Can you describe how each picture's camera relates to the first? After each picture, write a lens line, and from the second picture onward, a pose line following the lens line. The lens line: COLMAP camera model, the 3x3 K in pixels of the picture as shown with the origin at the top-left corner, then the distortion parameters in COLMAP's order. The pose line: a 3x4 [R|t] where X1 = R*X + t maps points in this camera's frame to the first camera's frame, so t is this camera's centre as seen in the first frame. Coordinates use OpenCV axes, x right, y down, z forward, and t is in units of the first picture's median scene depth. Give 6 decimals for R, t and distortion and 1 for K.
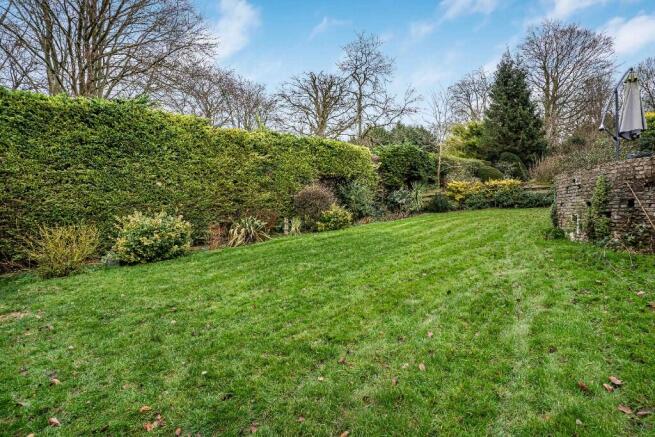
lens RADIAL K [[301.7, 0, 327.5], [0, 301.7, 218.5], [0, 0, 1]] dist [-0.041356, 0.000757]
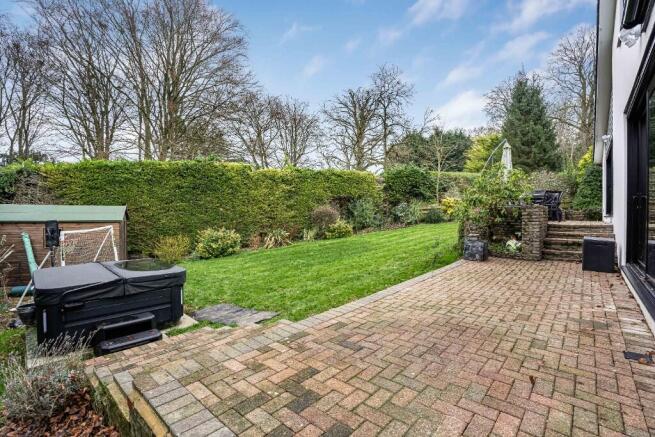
lens RADIAL K [[301.7, 0, 327.5], [0, 301.7, 218.5], [0, 0, 1]] dist [-0.041356, 0.000757]
pose [[0.985542, 0.004096, -0.169380, 0.210401], [-0.004260, 0.999991, -0.000608, -0.051924], [0.169376, 0.001321, 0.985551, -0.384413]]
